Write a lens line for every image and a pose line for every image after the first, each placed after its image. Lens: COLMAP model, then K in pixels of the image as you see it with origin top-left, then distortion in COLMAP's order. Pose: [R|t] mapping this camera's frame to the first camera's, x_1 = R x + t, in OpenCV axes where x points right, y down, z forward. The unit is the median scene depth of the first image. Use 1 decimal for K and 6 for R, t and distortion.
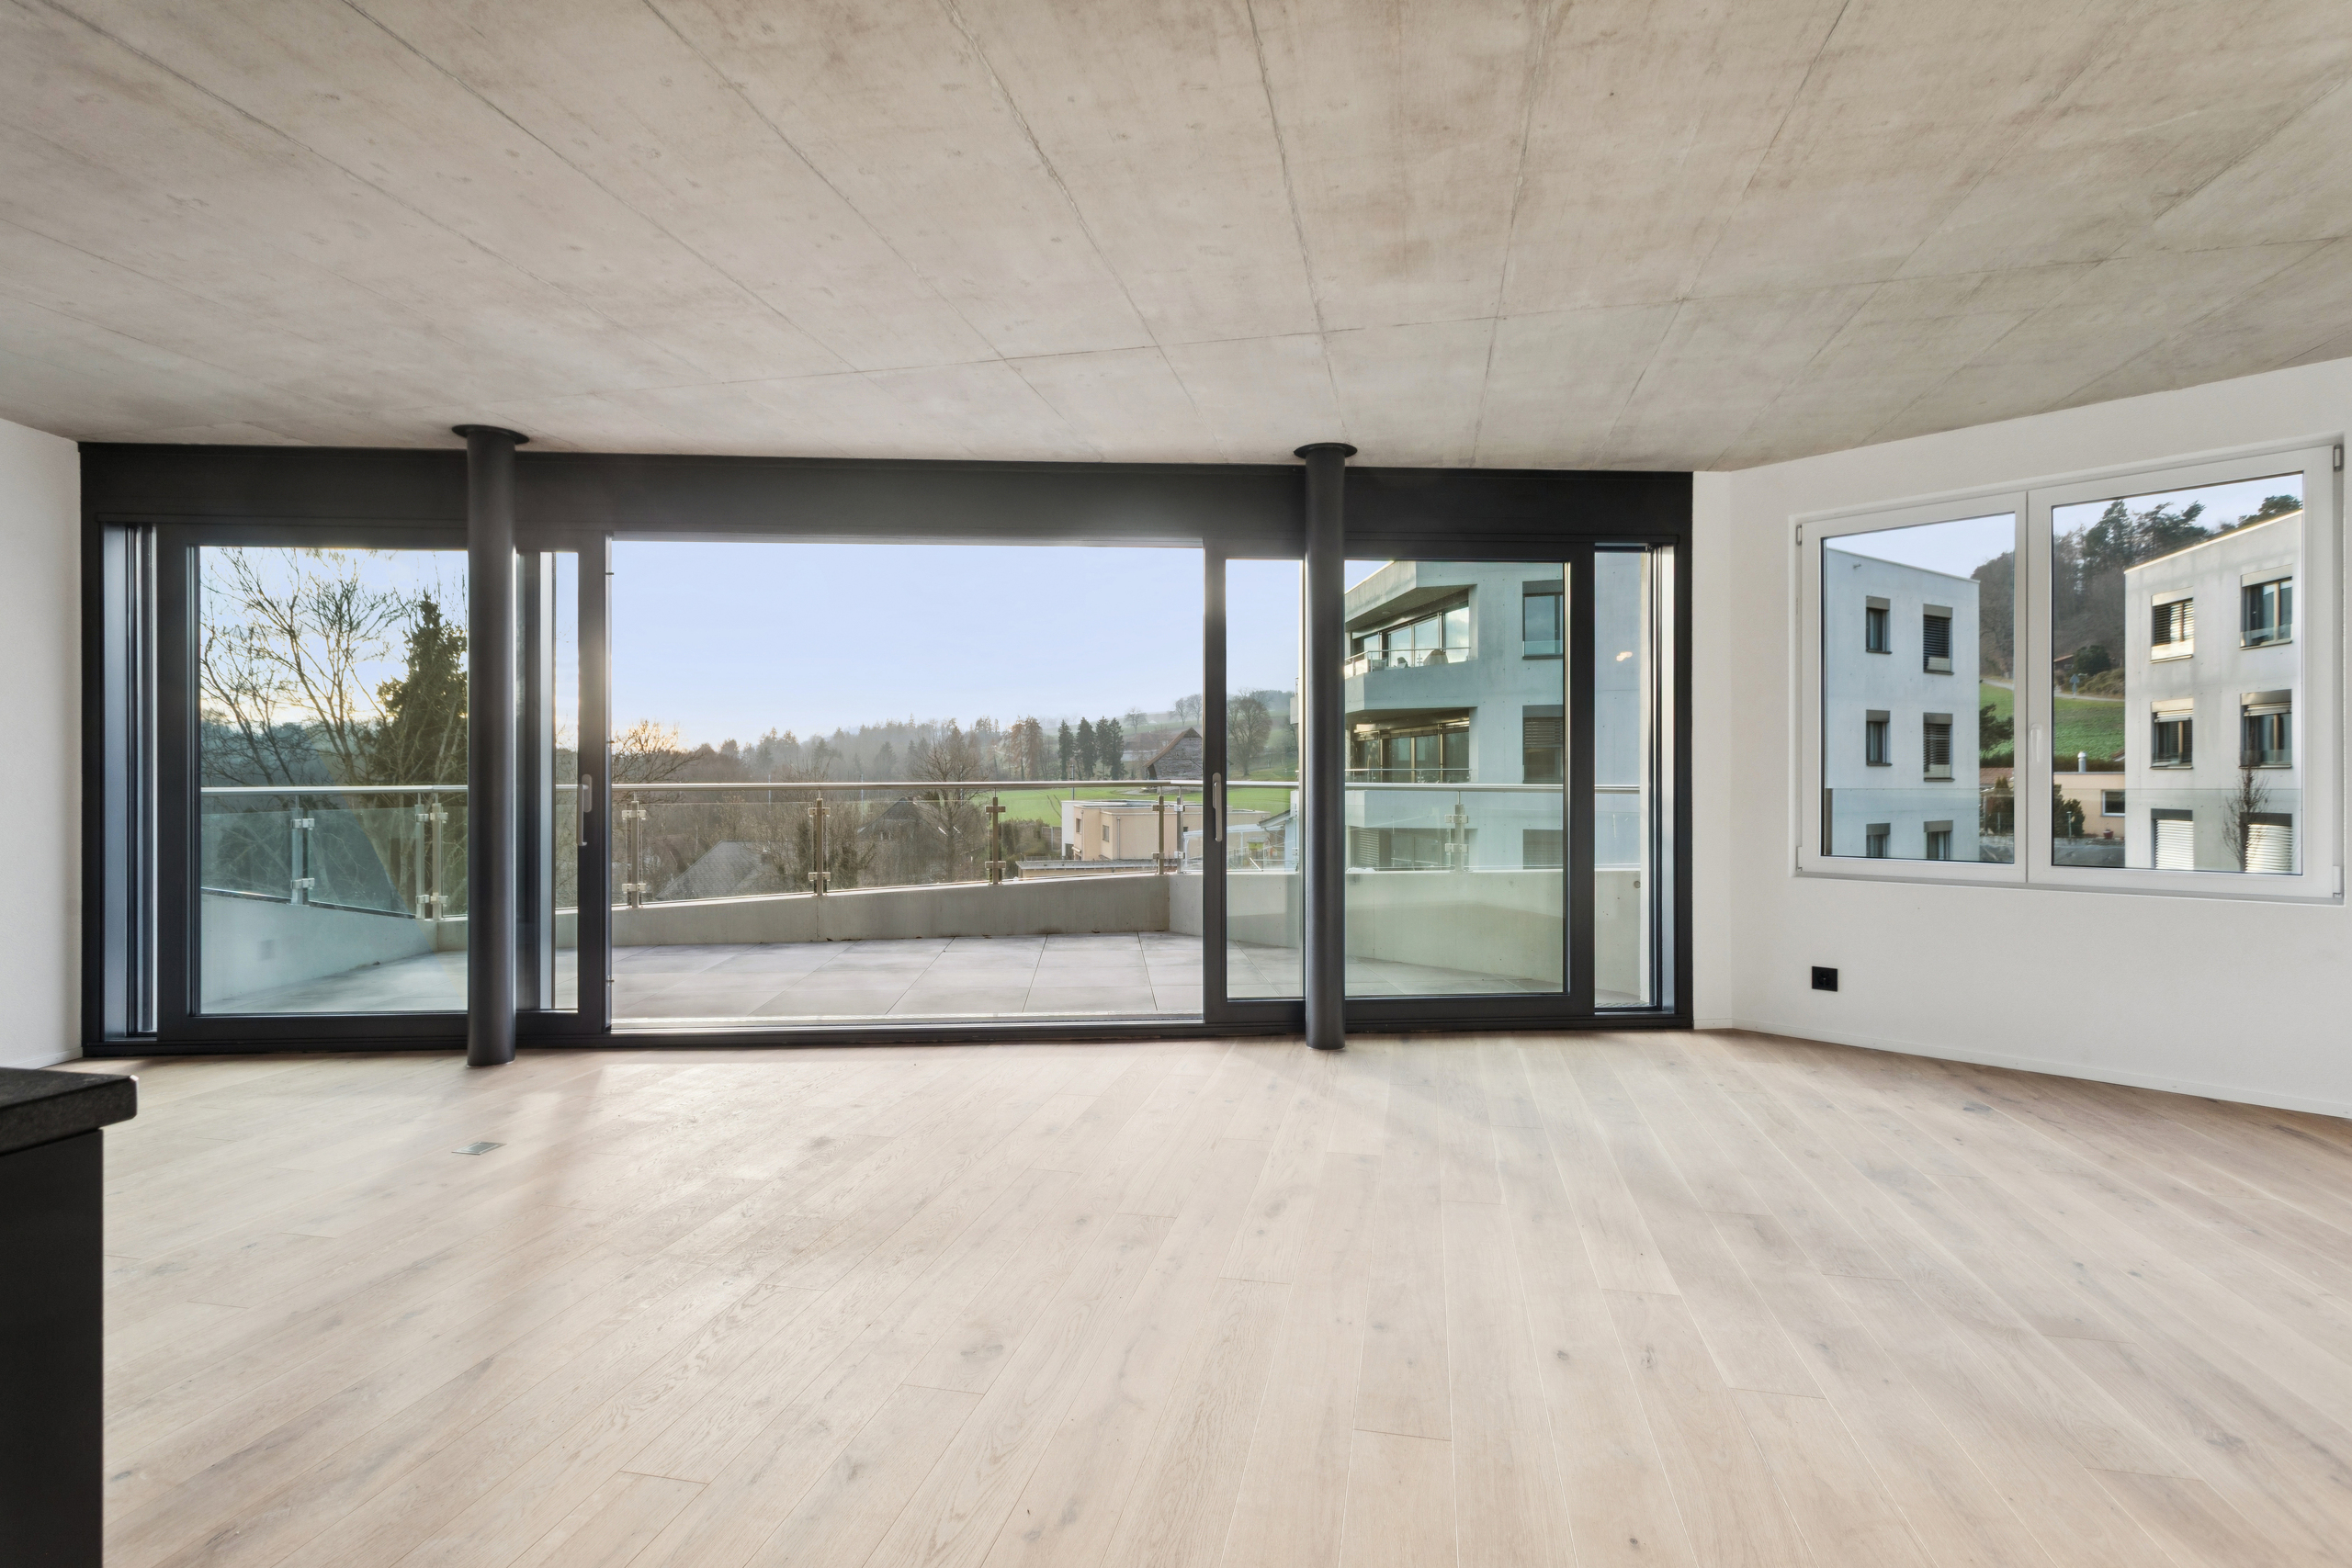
lens RADIAL K [[1123.7, 0, 1176.0], [0, 1123.7, 784.0], [0, 0, 1]] dist [0.001228, -0.000025]
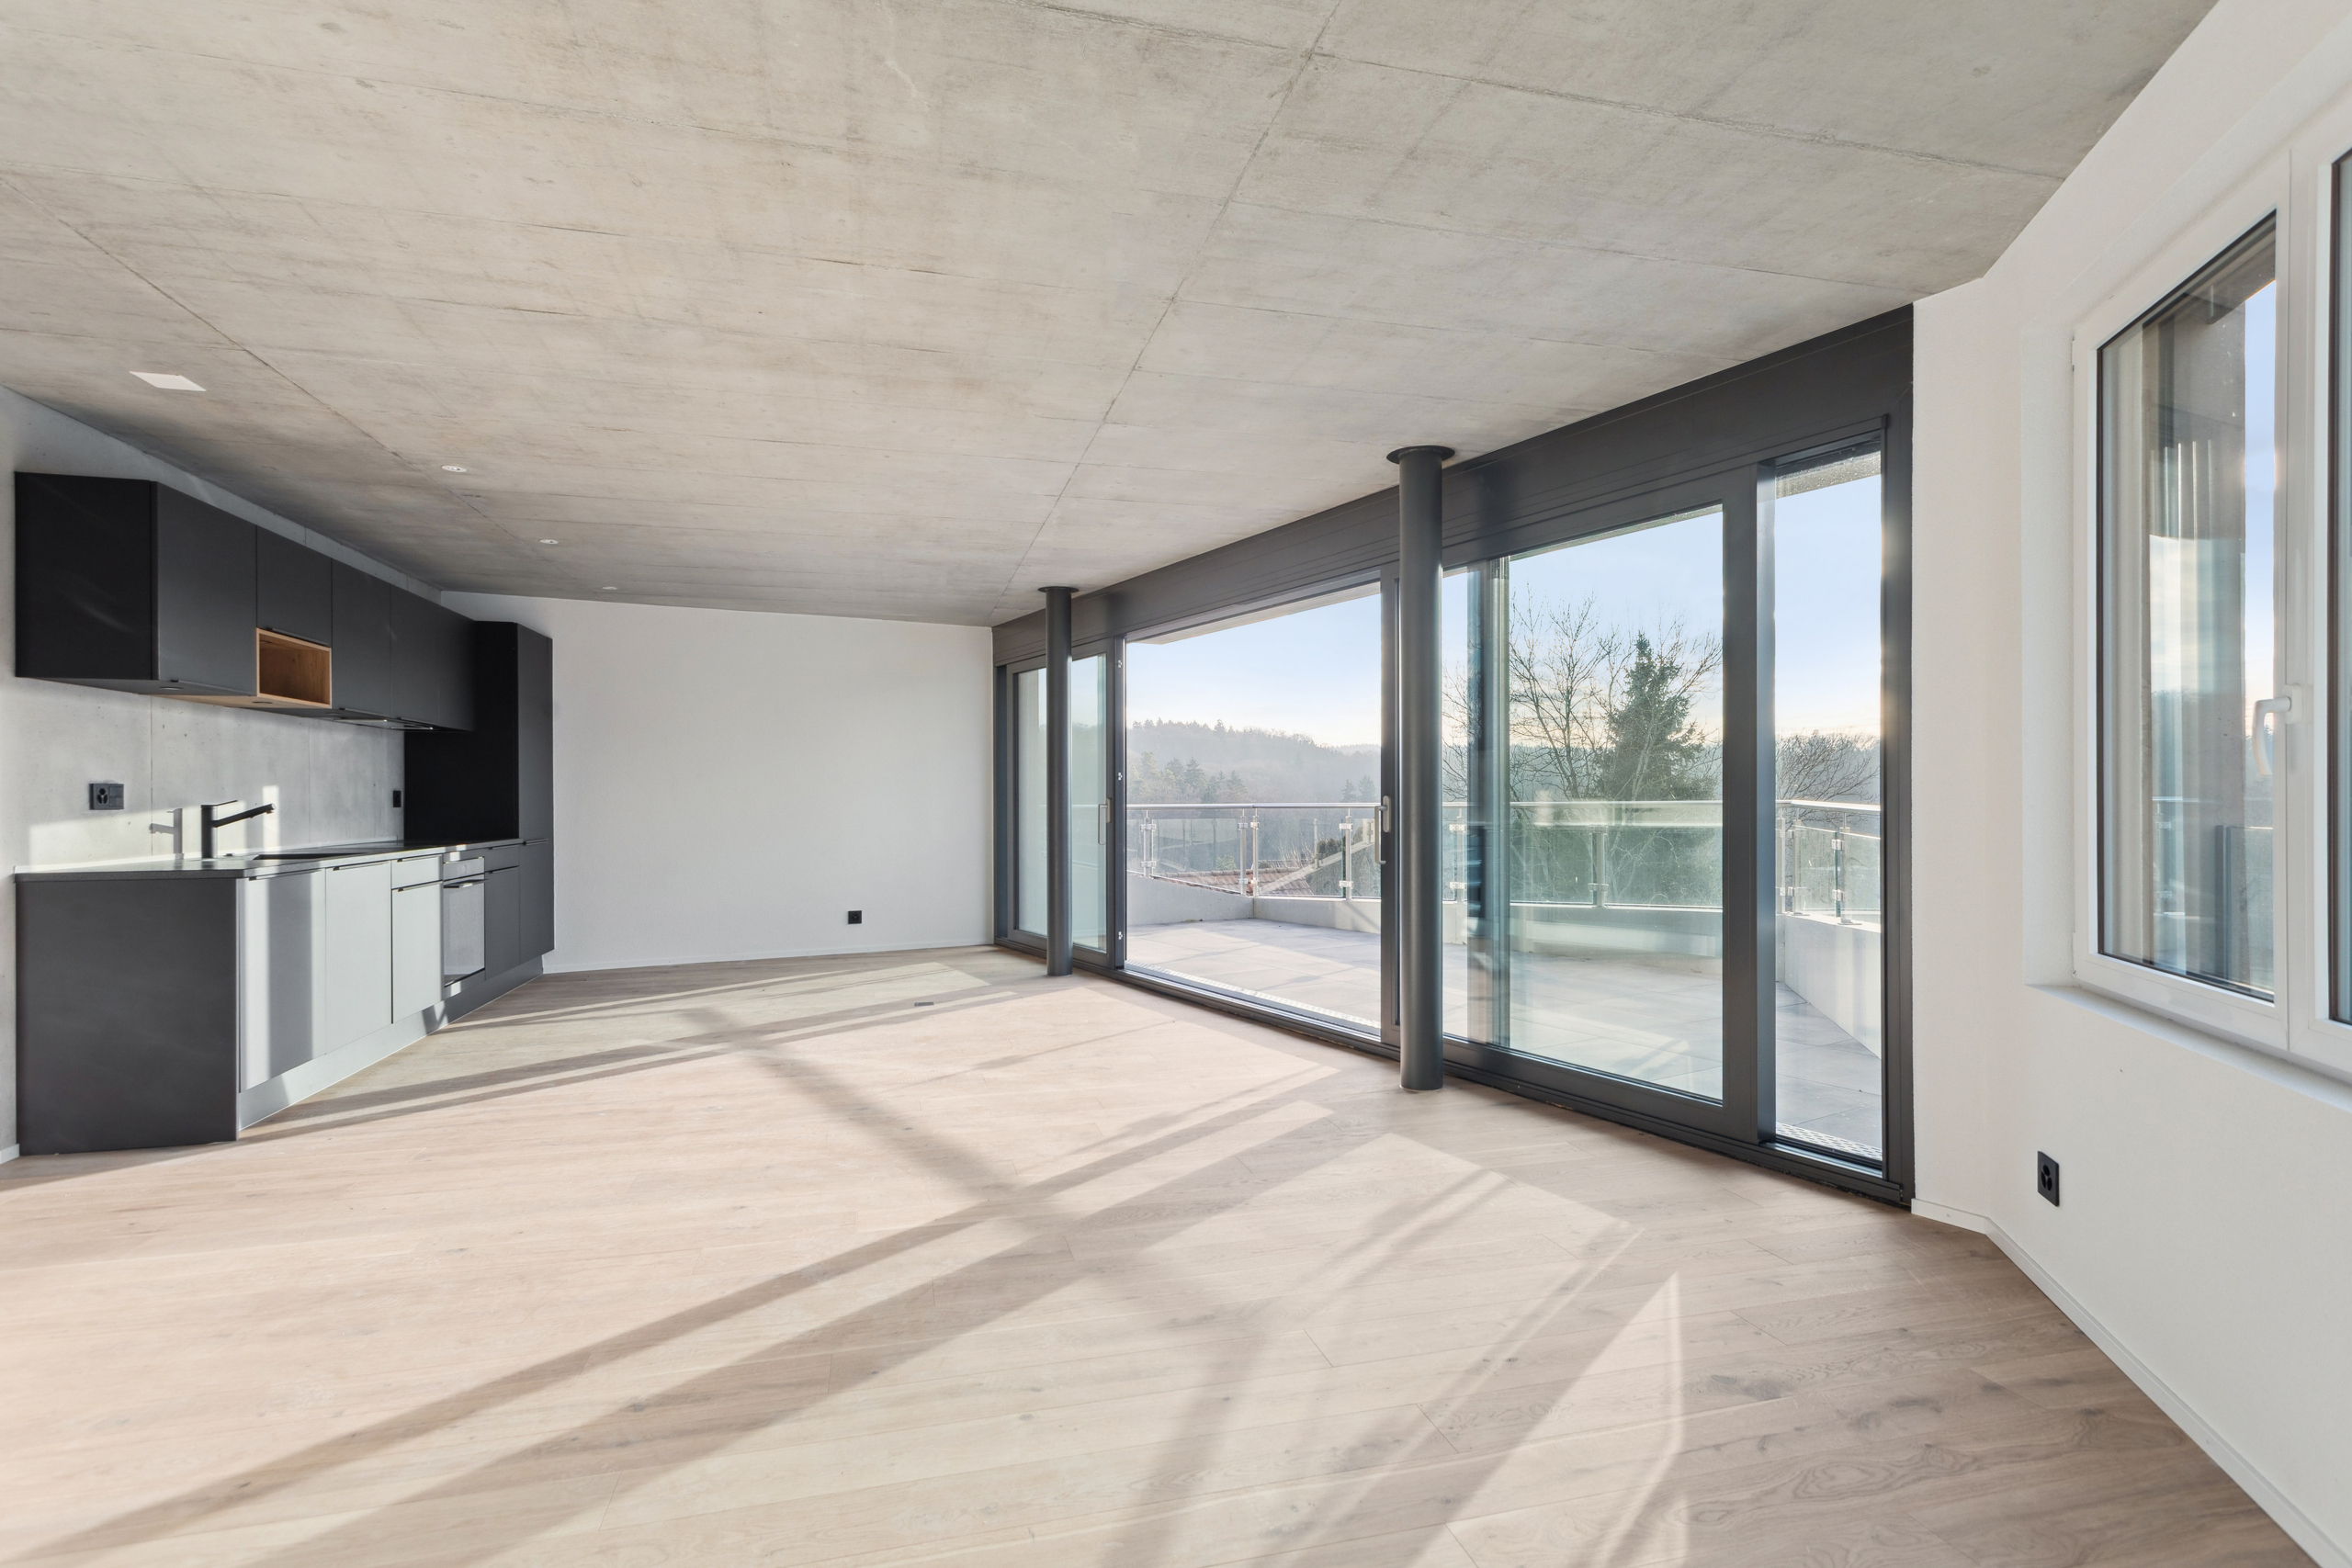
lens RADIAL K [[1119.7, 0, 1183.1], [0, 1119.7, 803.3], [0, 0, 1]] dist [0.012630, -0.000066]
pose [[0.461080, 0.004550, -0.887347, 0.811363], [-0.000125, 0.999987, 0.005063, -0.008613], [0.887359, -0.002223, 0.461074, 0.360072]]
